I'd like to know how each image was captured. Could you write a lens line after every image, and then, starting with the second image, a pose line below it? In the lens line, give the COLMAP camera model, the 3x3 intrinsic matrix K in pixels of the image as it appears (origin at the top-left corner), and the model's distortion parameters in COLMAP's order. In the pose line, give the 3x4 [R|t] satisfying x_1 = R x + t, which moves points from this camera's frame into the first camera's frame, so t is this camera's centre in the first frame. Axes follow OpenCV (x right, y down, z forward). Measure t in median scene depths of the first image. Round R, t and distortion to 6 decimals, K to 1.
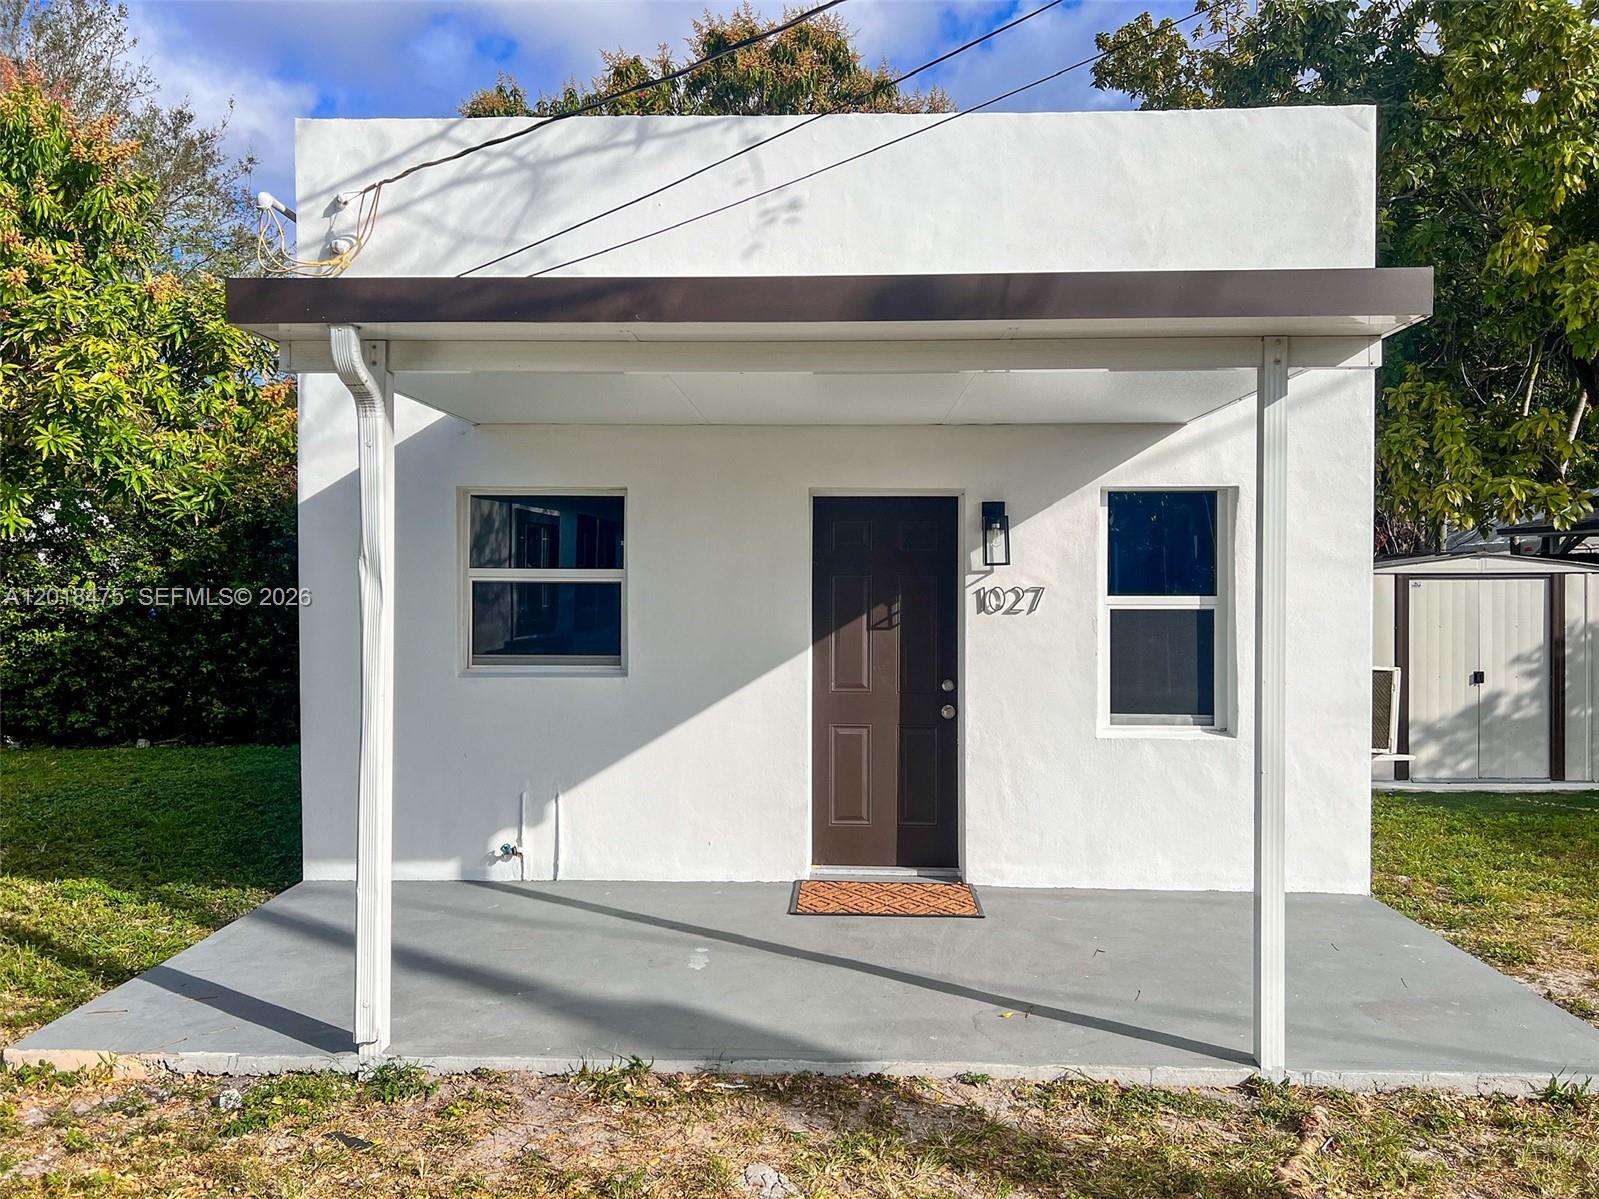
lens RADIAL K [[1198.3, 0, 799.5], [0, 1198.3, 599.5], [0, 0, 1]] dist [0.094312, -0.105146]
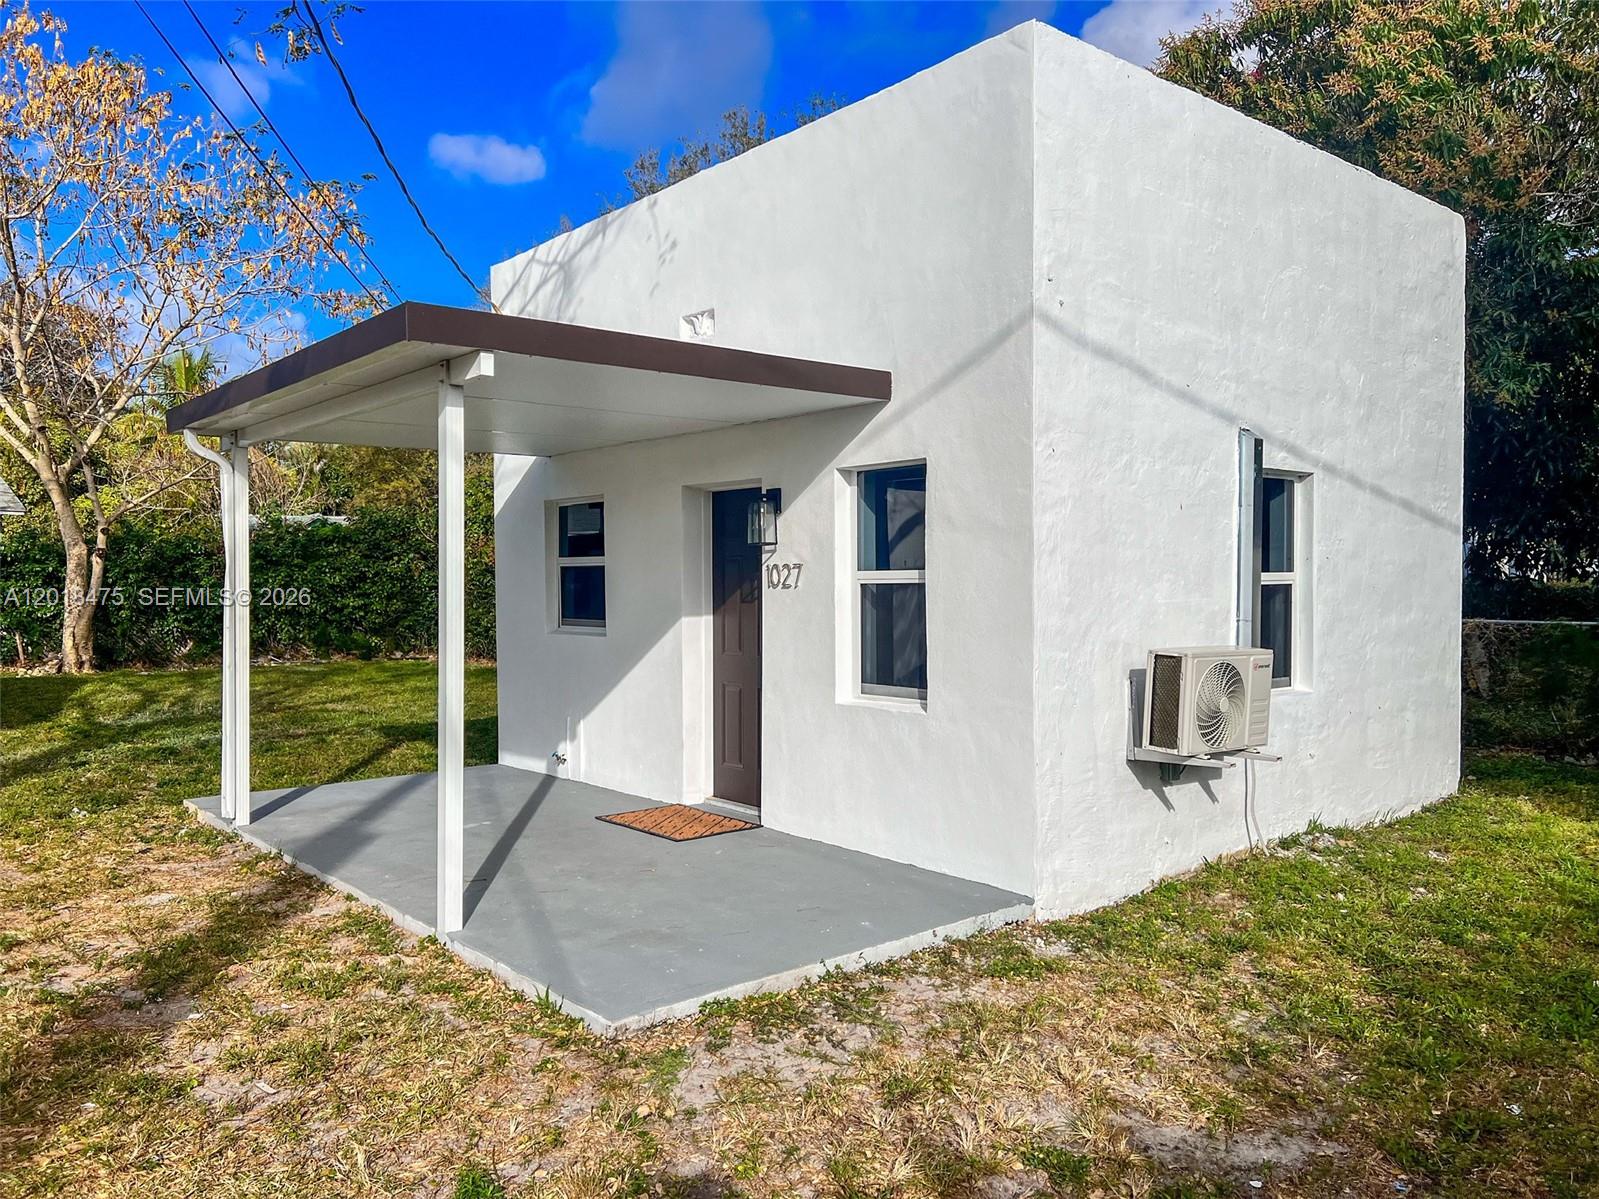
lens RADIAL K [[1198.3, 0, 799.5], [0, 1198.3, 599.5], [0, 0, 1]] dist [0.094312, -0.105146]
pose [[0.670141, 0.005613, -0.742212, 0.993679], [-0.002532, 0.999983, 0.005276, 0.016562], [0.742229, -0.001657, 0.670144, 0.269473]]
